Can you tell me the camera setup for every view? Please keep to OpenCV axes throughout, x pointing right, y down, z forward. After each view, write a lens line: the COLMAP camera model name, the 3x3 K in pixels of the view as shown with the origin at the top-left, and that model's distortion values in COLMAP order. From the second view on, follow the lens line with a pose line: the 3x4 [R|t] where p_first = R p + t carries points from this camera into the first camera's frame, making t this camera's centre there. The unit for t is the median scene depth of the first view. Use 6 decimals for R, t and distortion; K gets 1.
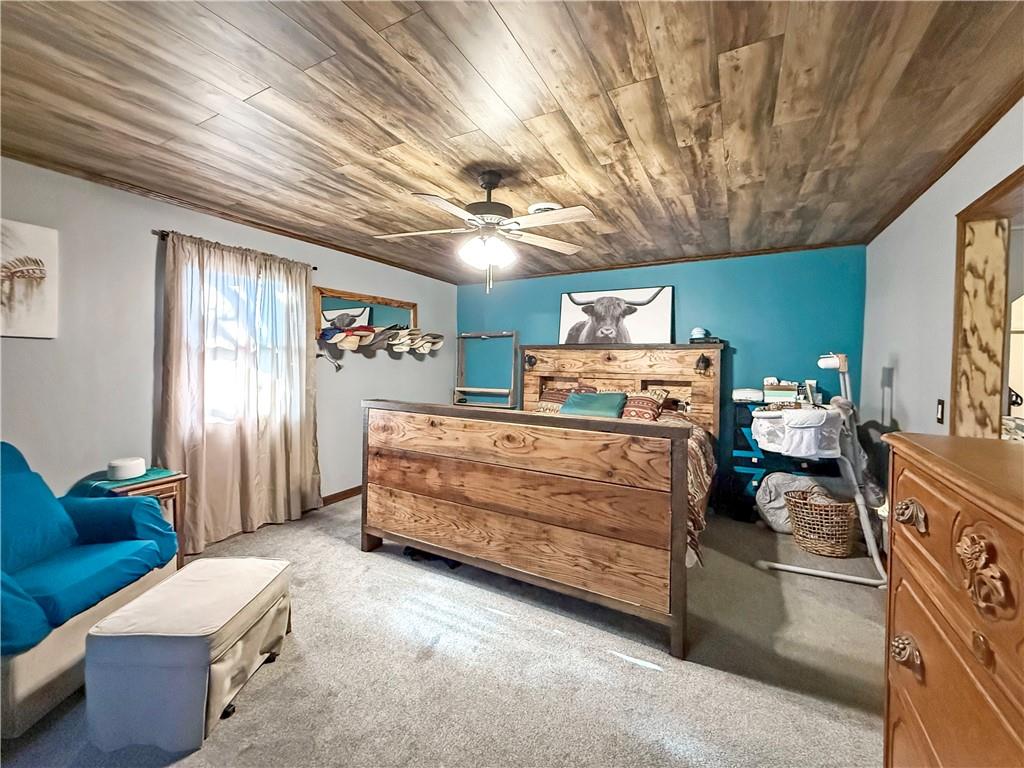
lens RADIAL K [[418.8, 0, 509.4], [0, 418.8, 360.2], [0, 0, 1]] dist [-0.000725, -0.000209]
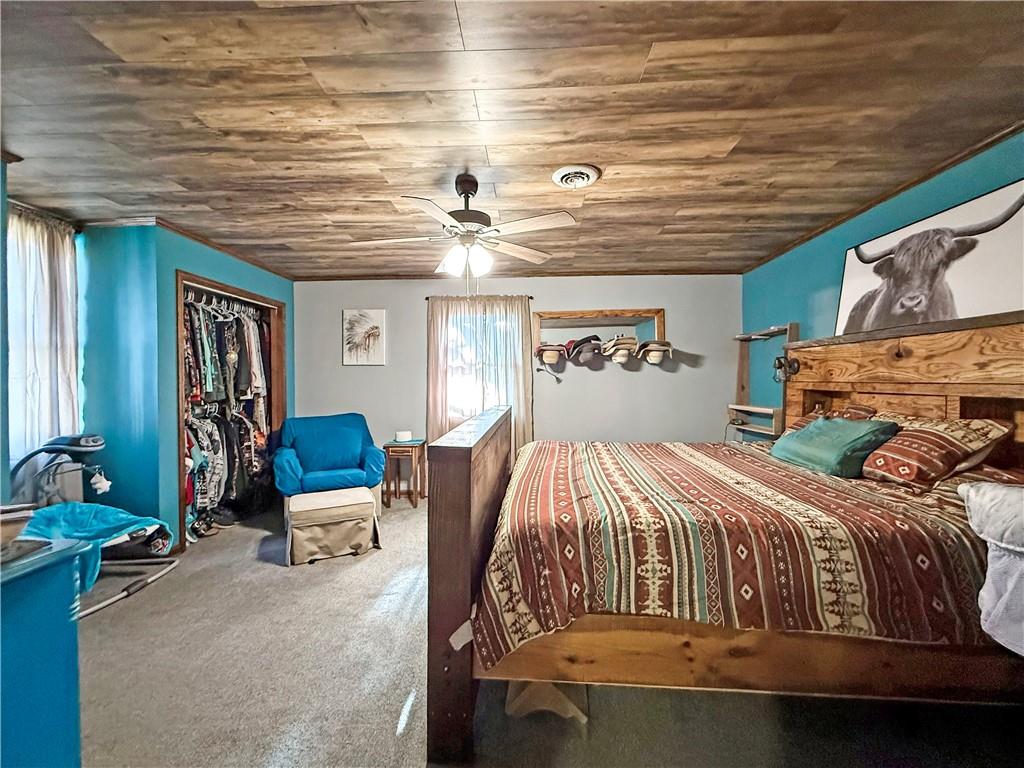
lens RADIAL K [[416.3, 0, 510.3], [0, 416.3, 379.7], [0, 0, 1]] dist [-0.000082, -0.000189]
pose [[0.444433, -0.017115, -0.895649, 0.492299], [0.015603, 0.999814, -0.011363, 0.025561], [0.895676, -0.008924, 0.444617, 0.350906]]
